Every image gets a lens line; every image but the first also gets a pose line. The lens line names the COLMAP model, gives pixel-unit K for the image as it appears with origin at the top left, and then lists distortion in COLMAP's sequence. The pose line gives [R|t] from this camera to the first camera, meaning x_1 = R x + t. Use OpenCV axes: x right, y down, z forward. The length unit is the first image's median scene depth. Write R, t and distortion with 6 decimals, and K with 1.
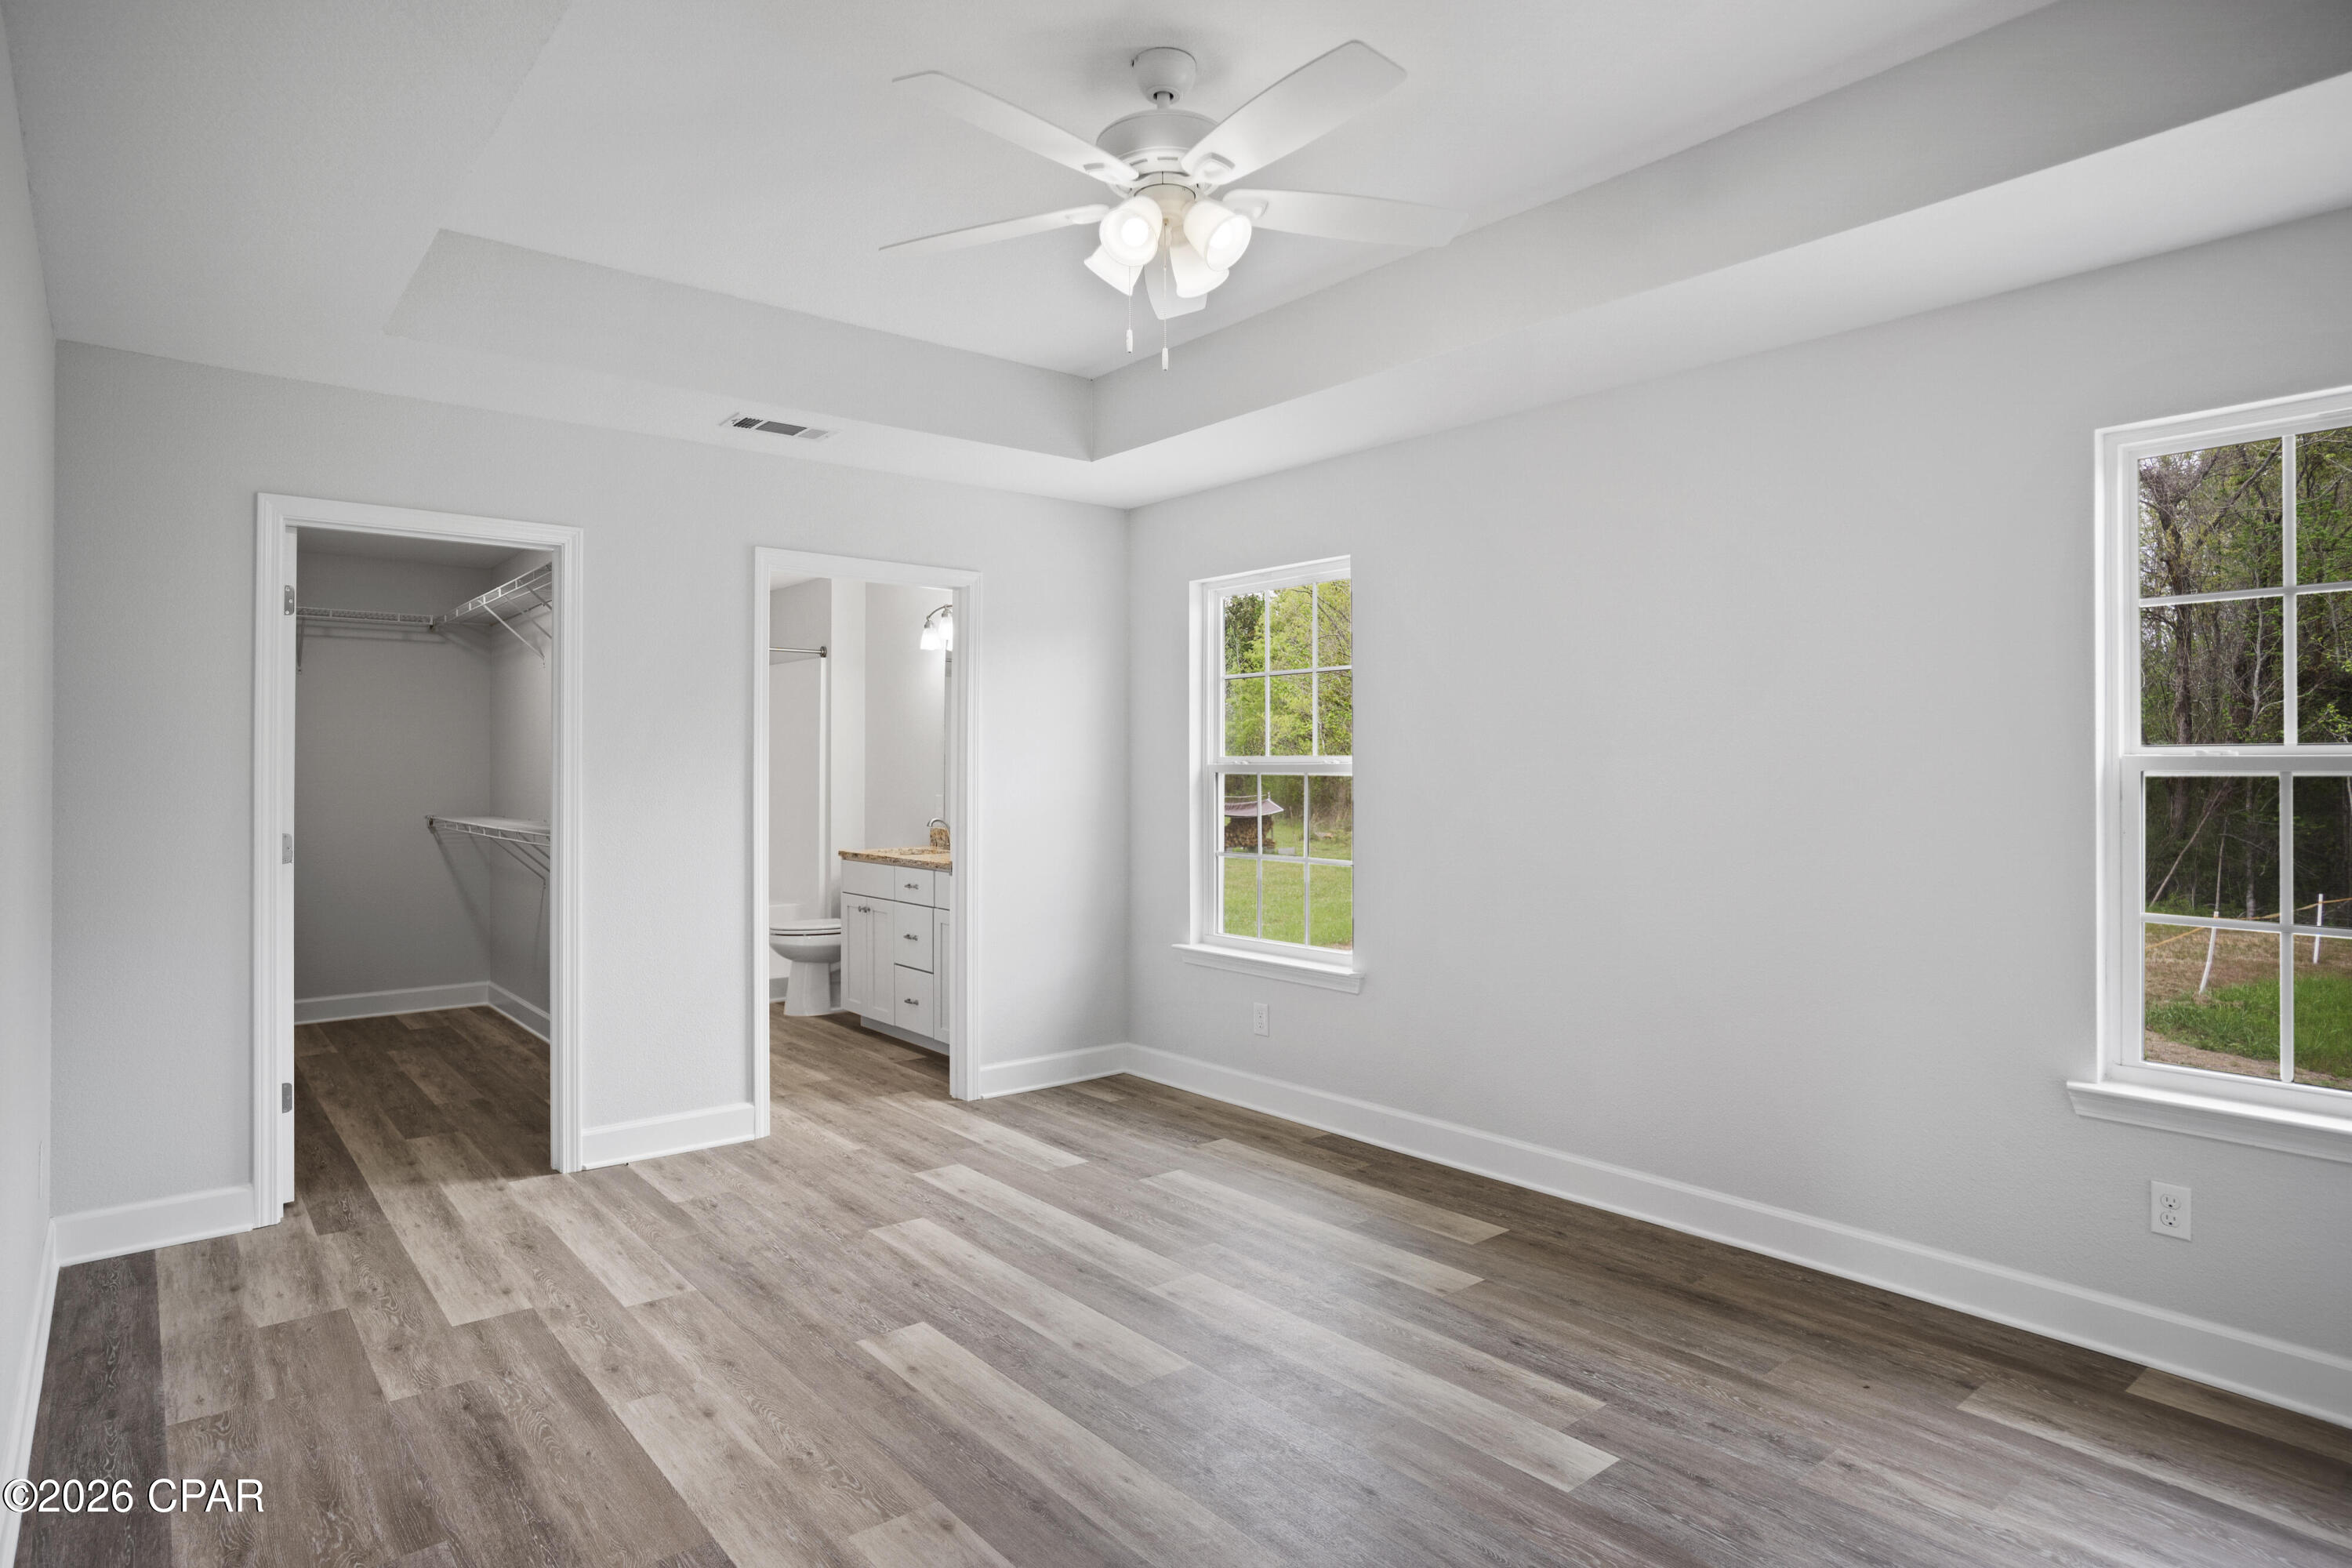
lens RADIAL K [[1294.1, 0, 1168.1], [0, 1294.1, 770.1], [0, 0, 1]] dist [-0.060013, 0.052241]
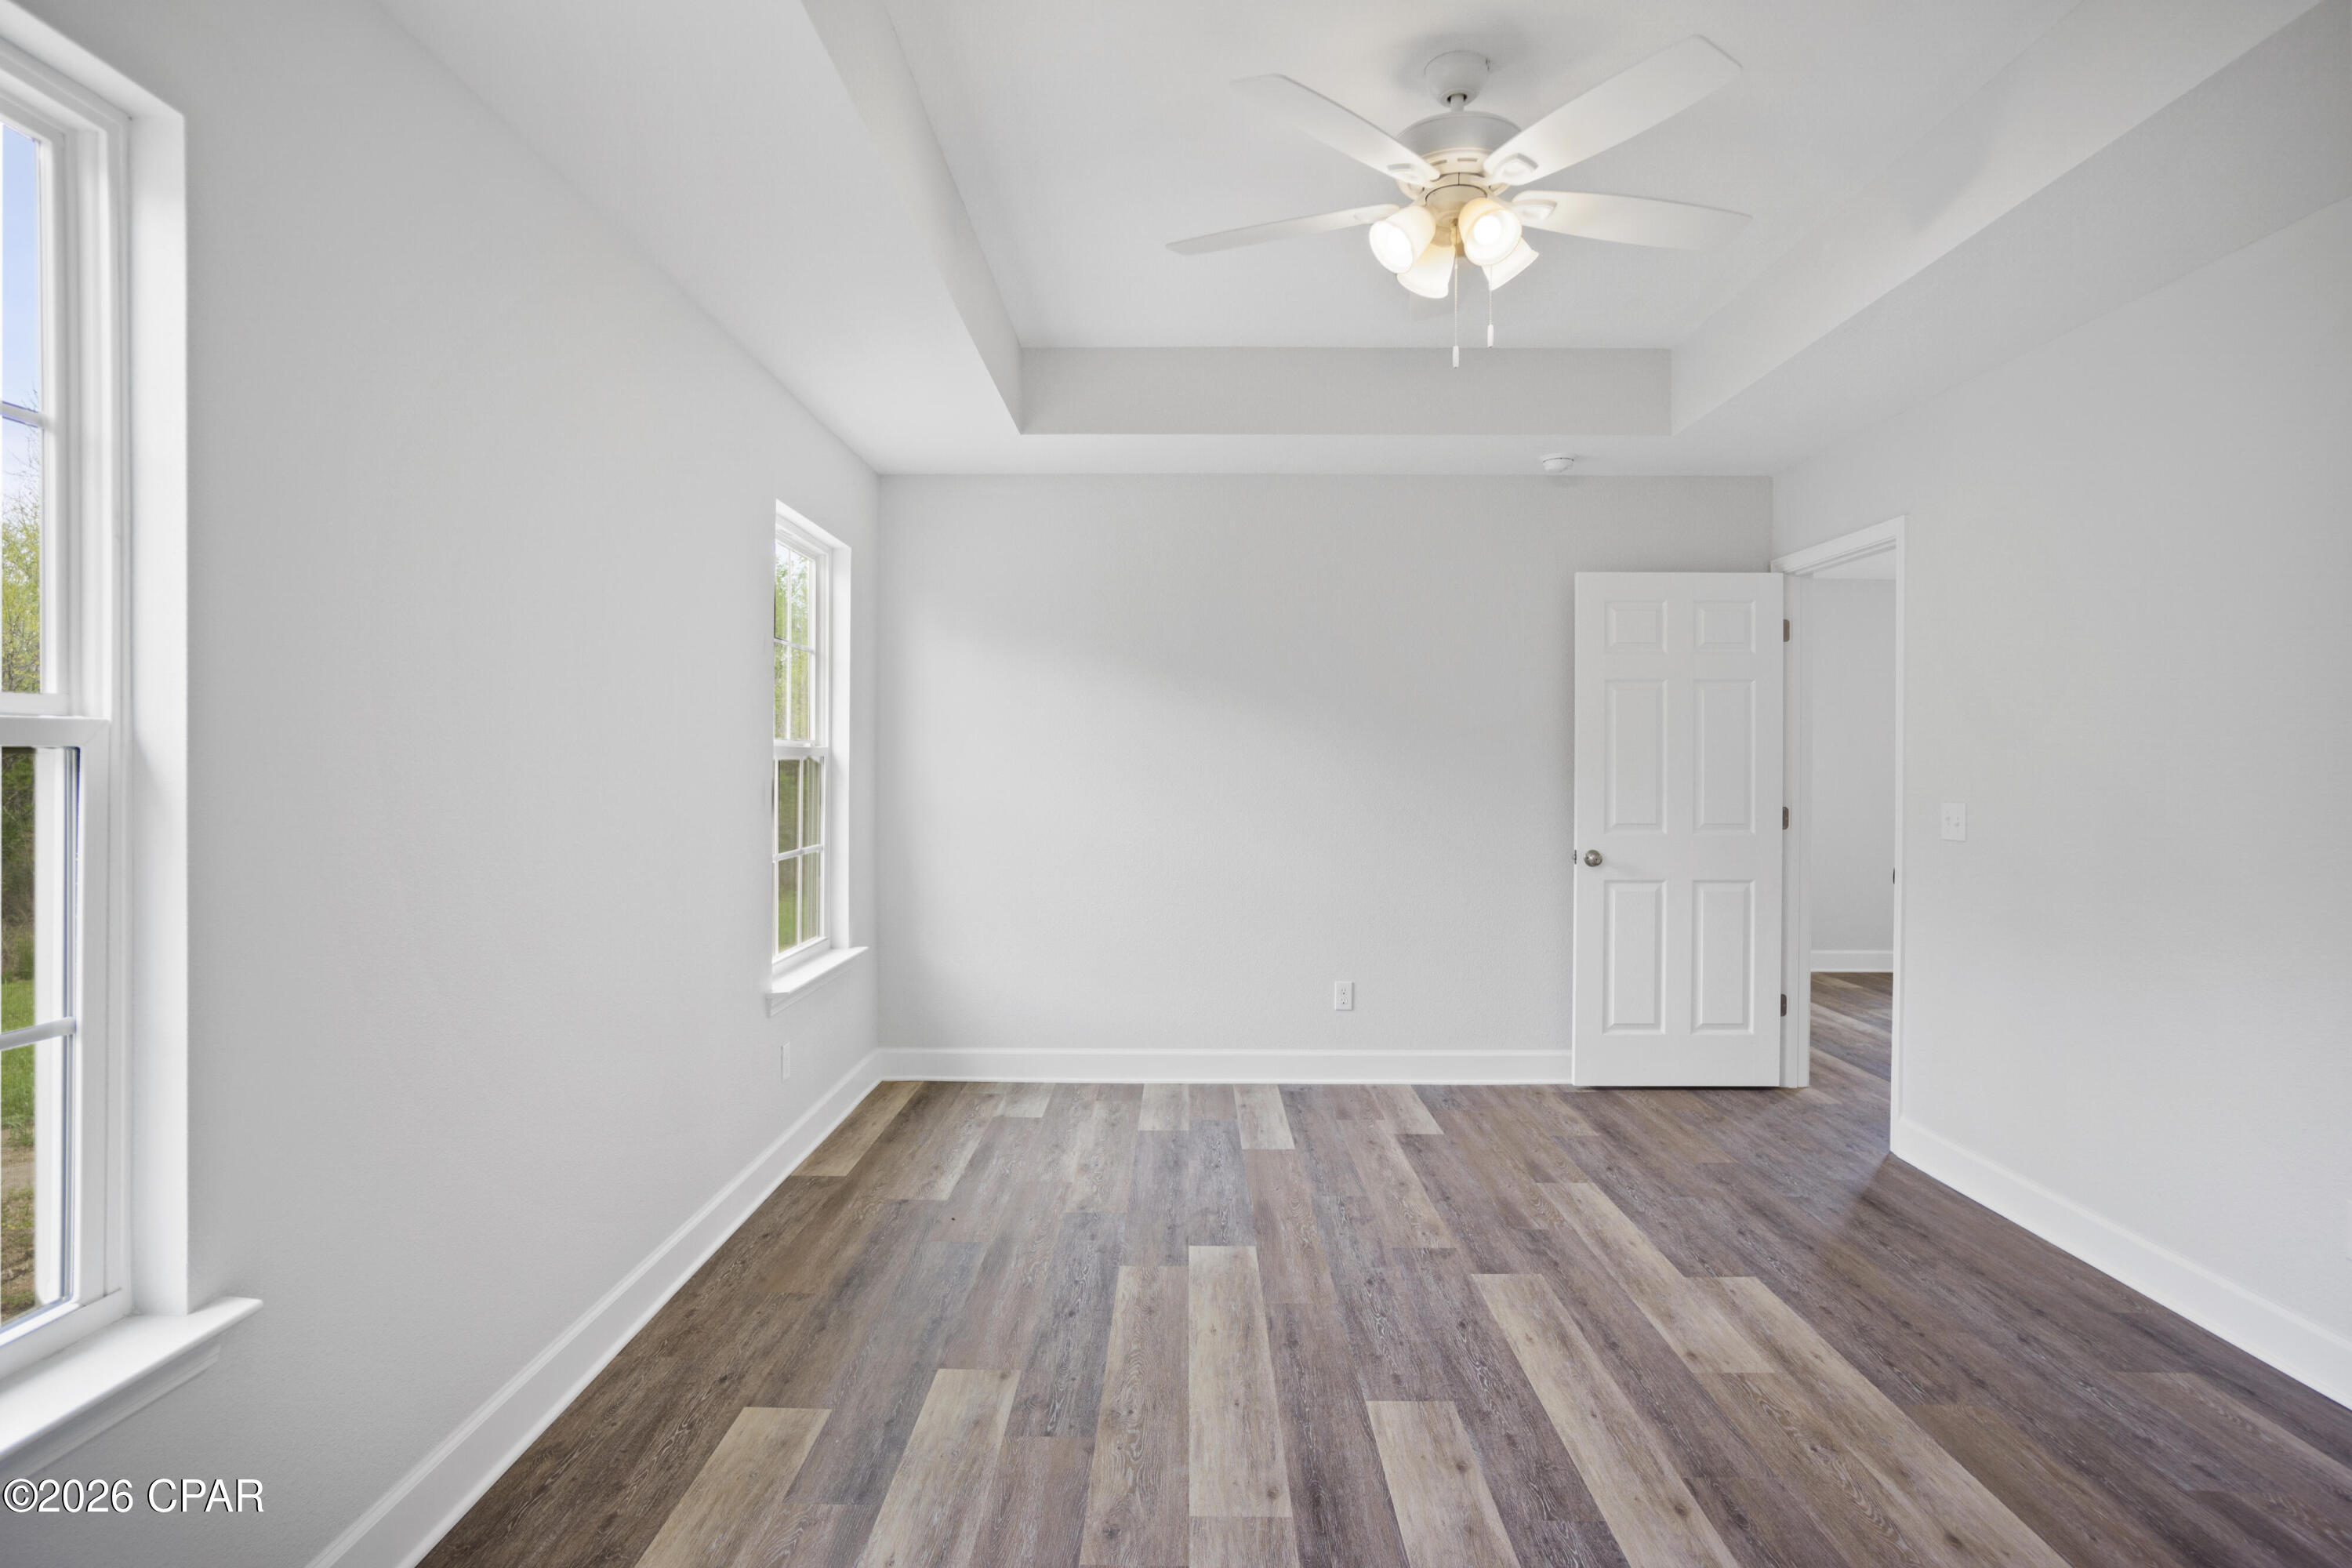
lens RADIAL K [[1294.1, 0, 1168.1], [0, 1294.1, 770.1], [0, 0, 1]] dist [-0.060013, 0.052241]
pose [[-0.763664, -0.009200, 0.645548, -0.493725], [-0.008207, 0.999956, 0.004542, 0.010252], [-0.645562, -0.001829, -0.763706, 1.933166]]
